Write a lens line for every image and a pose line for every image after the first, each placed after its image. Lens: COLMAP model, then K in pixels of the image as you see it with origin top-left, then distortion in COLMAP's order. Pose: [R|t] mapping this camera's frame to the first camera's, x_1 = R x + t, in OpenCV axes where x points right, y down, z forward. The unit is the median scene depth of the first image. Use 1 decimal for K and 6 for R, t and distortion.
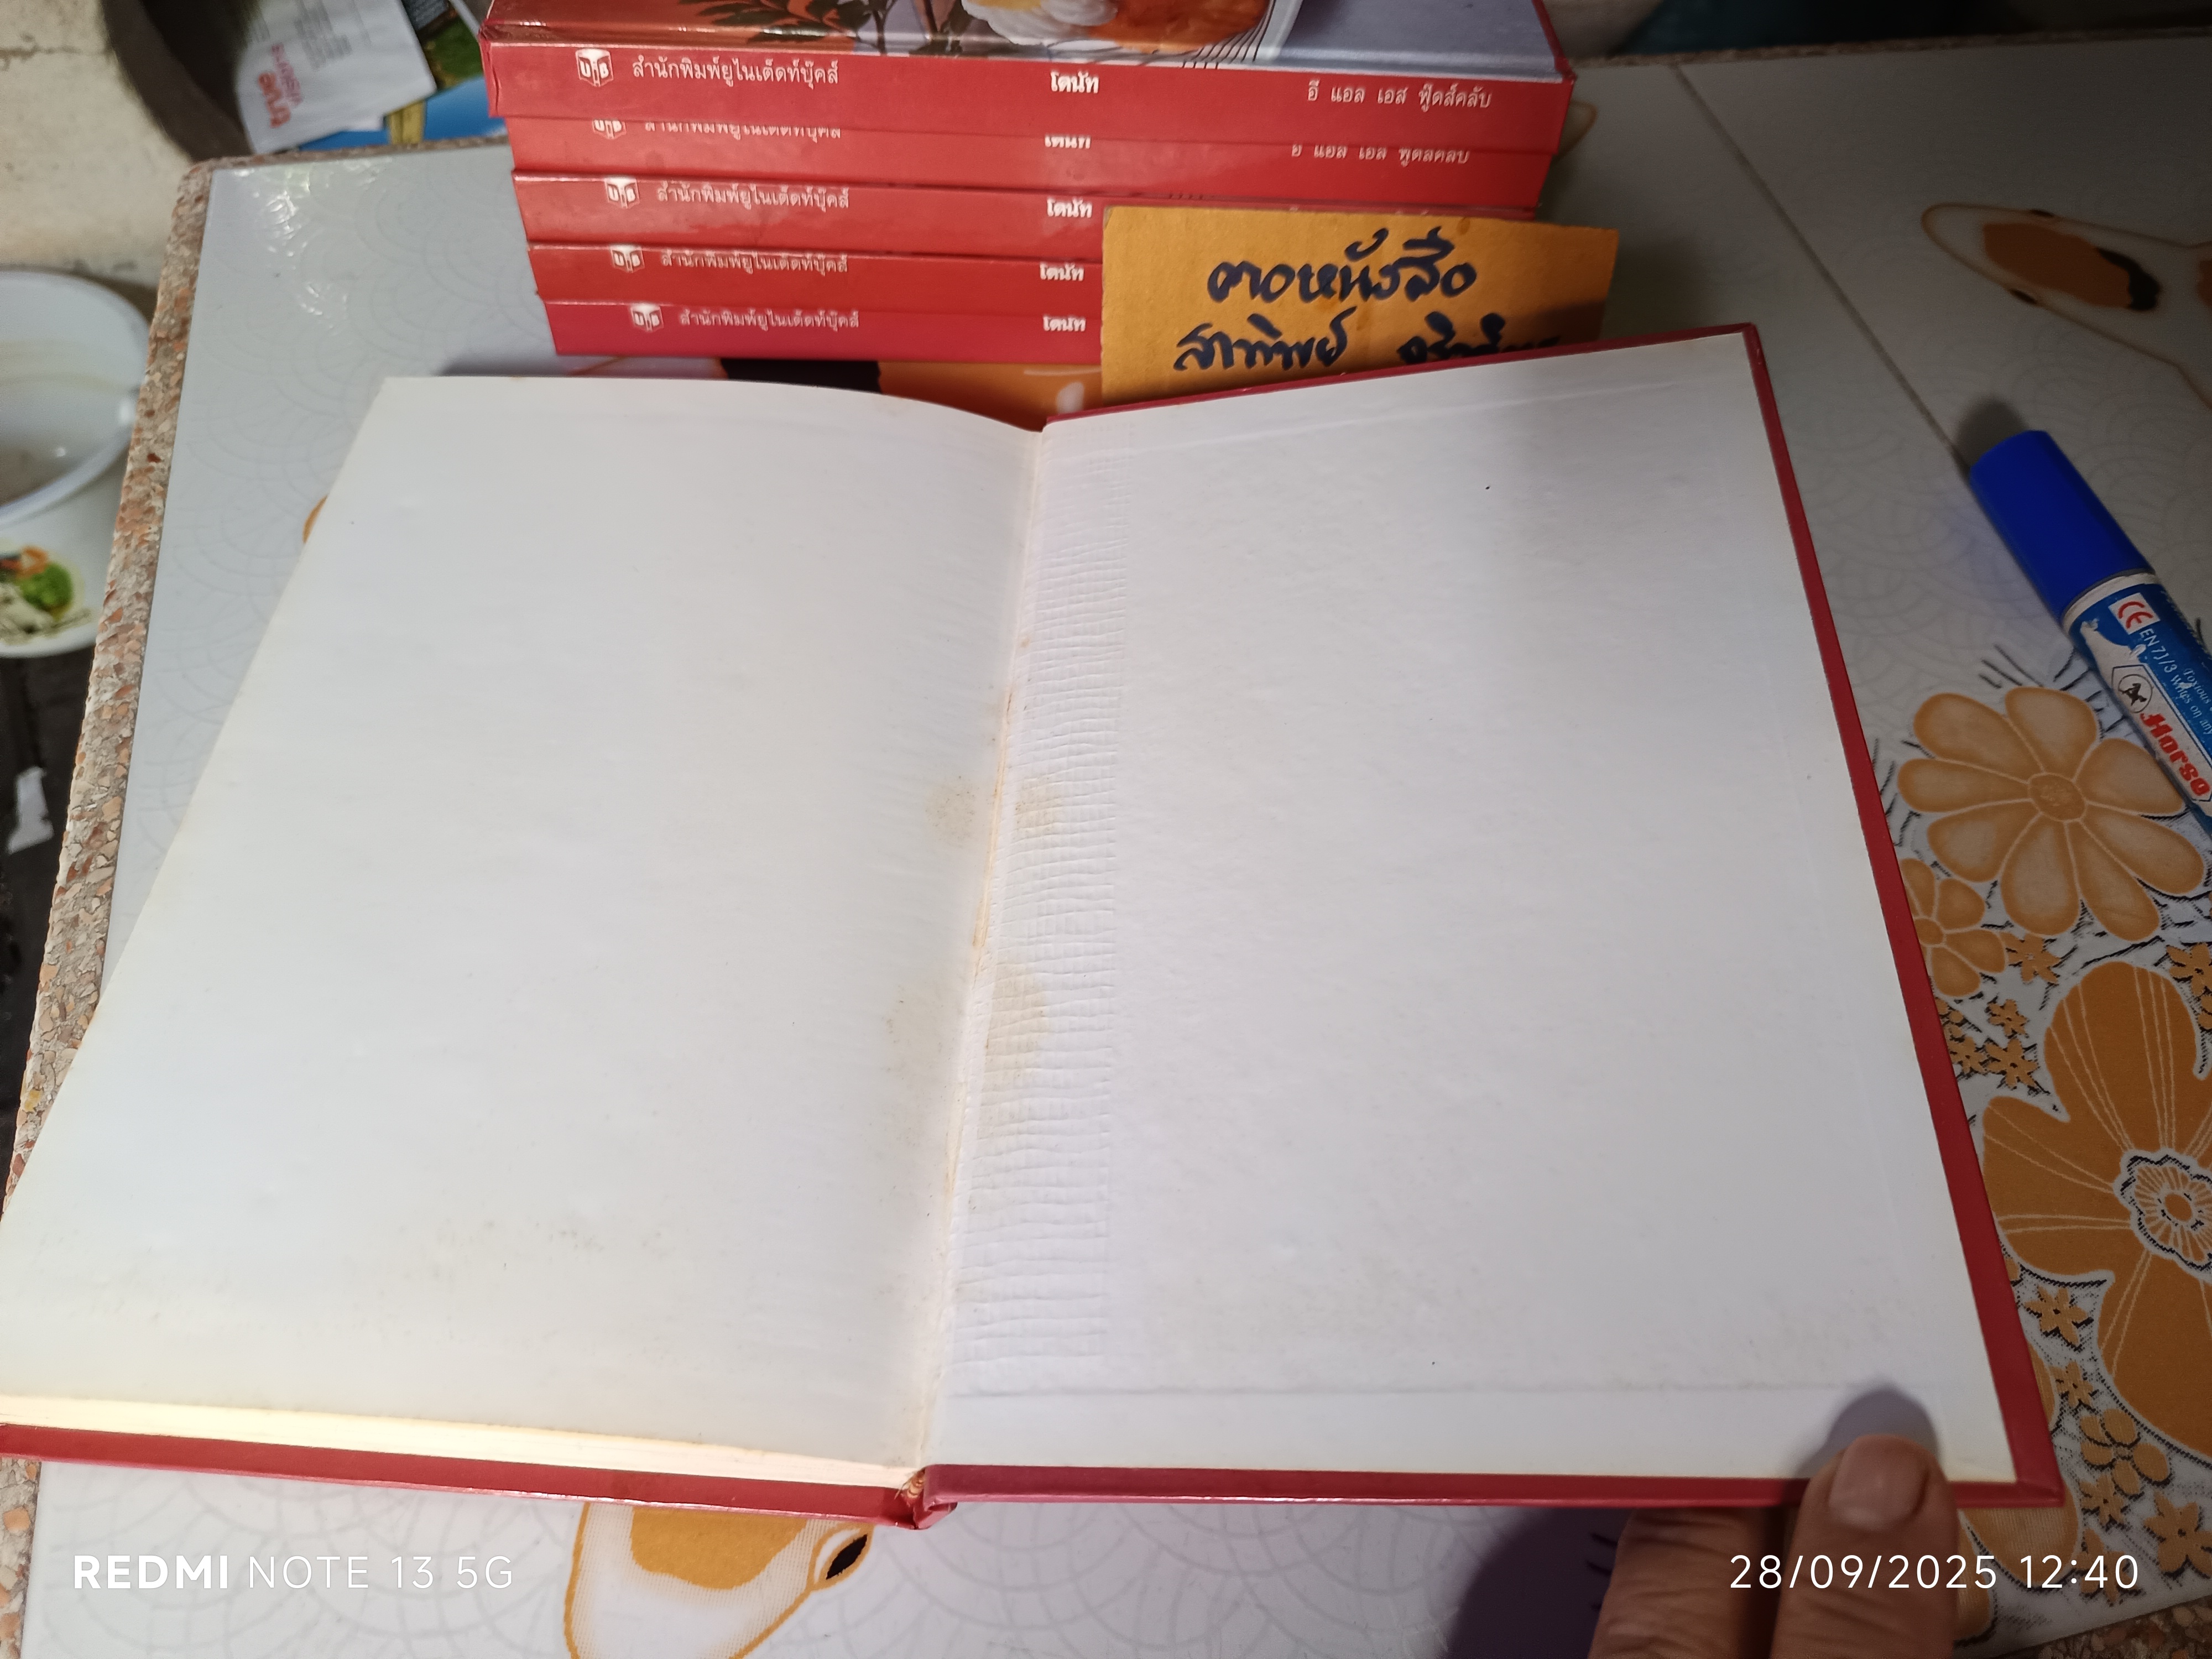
lens RADIAL K [[1600.3, 0, 1107.5], [0, 1600.3, 831.2], [0, 0, 1]] dist [-0.027669, 0.005254]
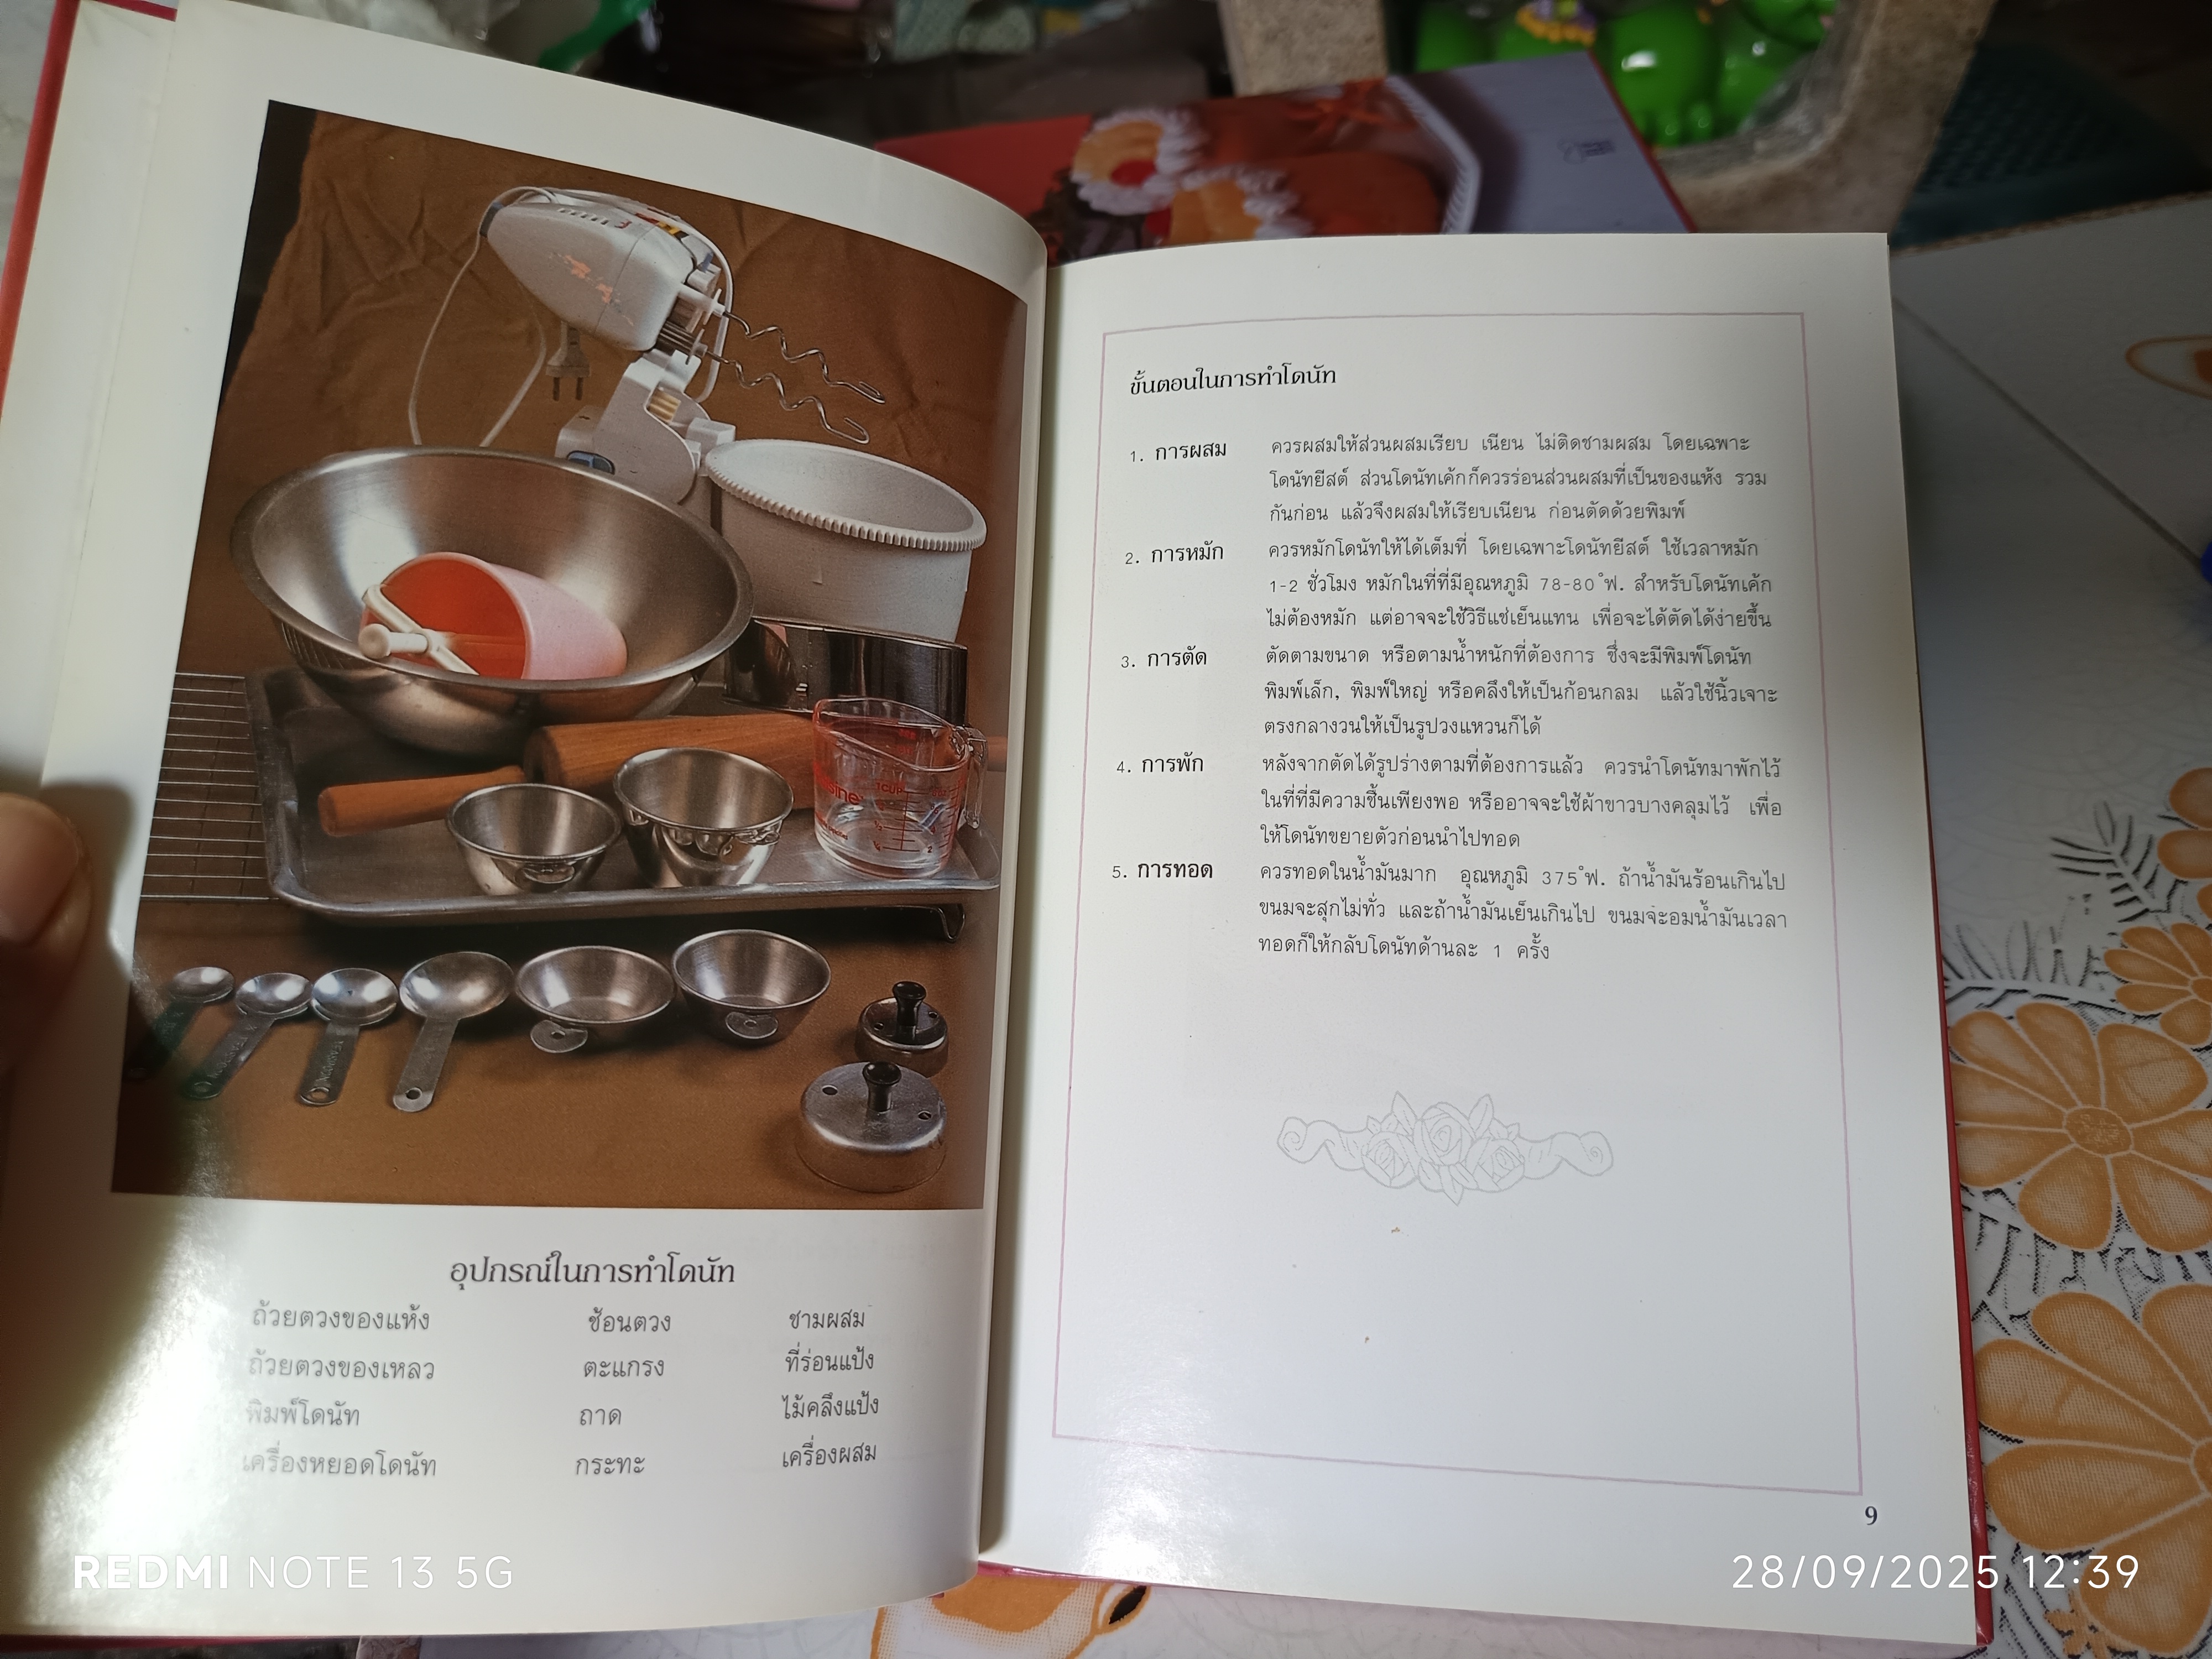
lens RADIAL K [[1600.3, 0, 1099.9], [0, 1600.3, 834.4], [0, 0, 1]] dist [-0.027669, 0.005254]
pose [[0.975160, -0.095526, -0.199843, 0.054309], [0.051442, 0.975227, -0.215143, 0.131691], [0.215444, 0.199519, 0.955916, -0.077508]]
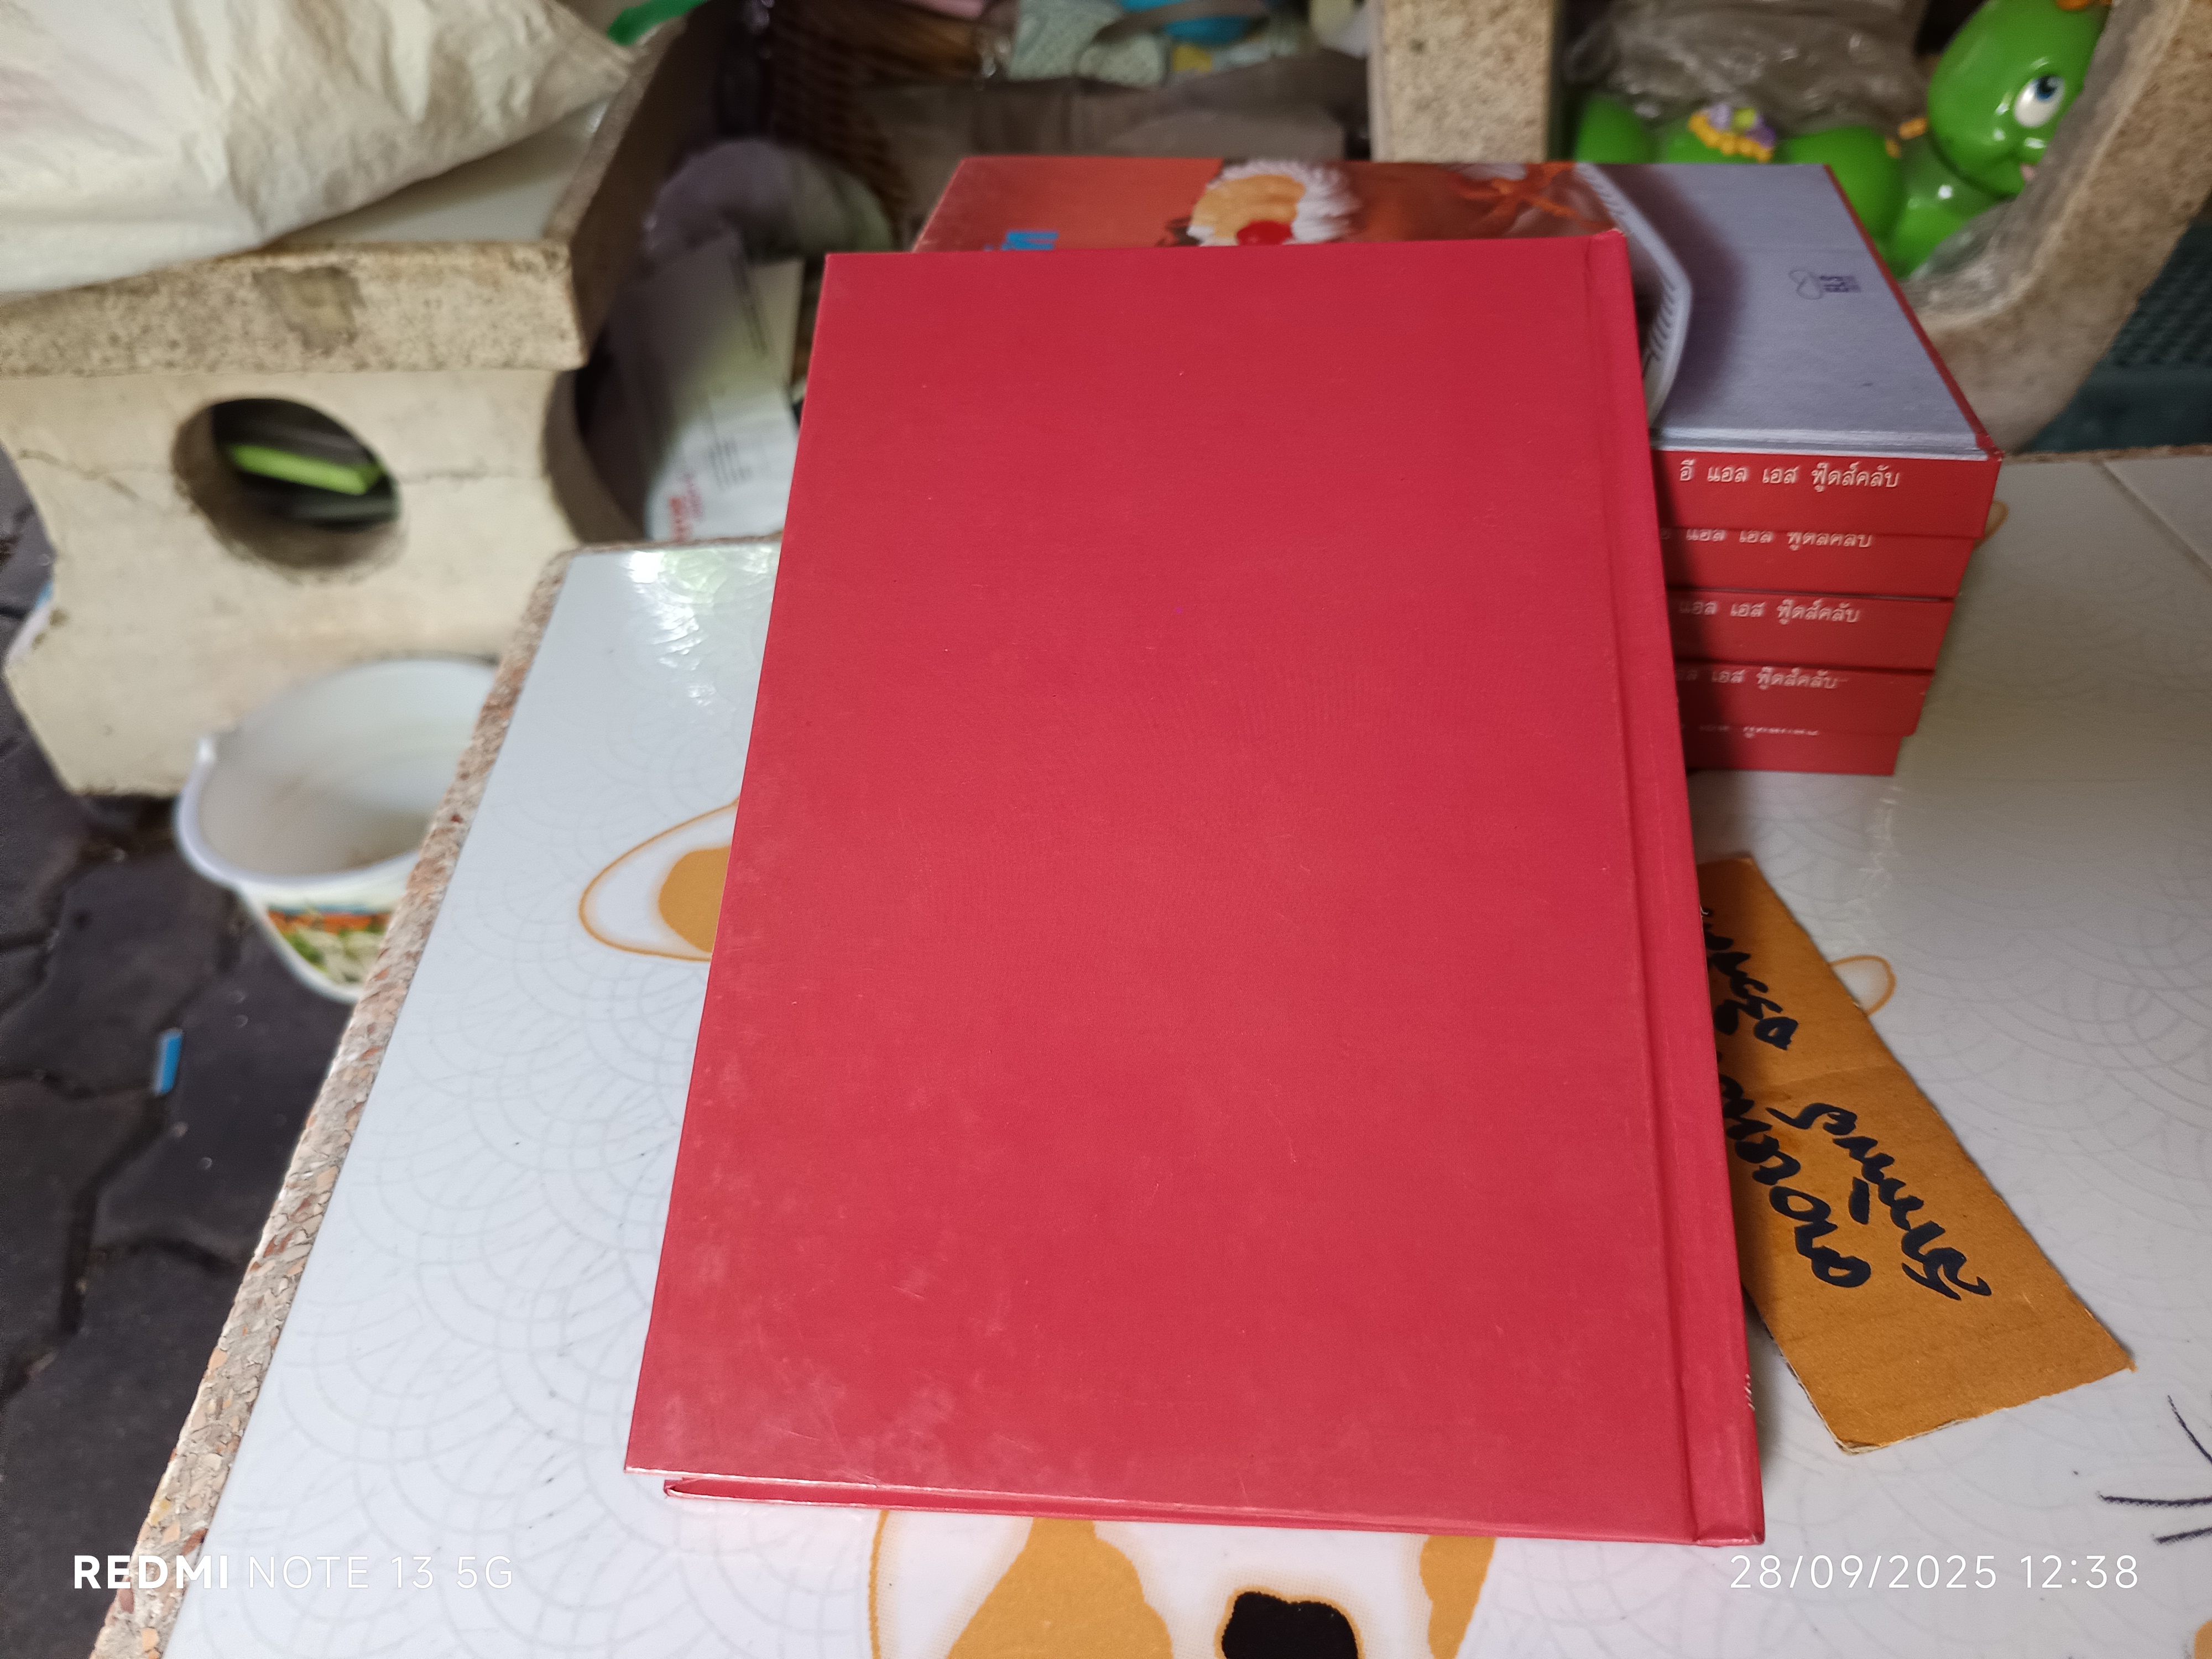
lens RADIAL K [[1600.3, 0, 1099.8], [0, 1600.3, 819.6], [0, 0, 1]] dist [-0.027669, 0.005254]
pose [[0.977476, 0.036490, -0.207867, -0.000048], [-0.088265, 0.965345, -0.245598, -0.026454], [0.191702, 0.258414, 0.946823, 0.136939]]
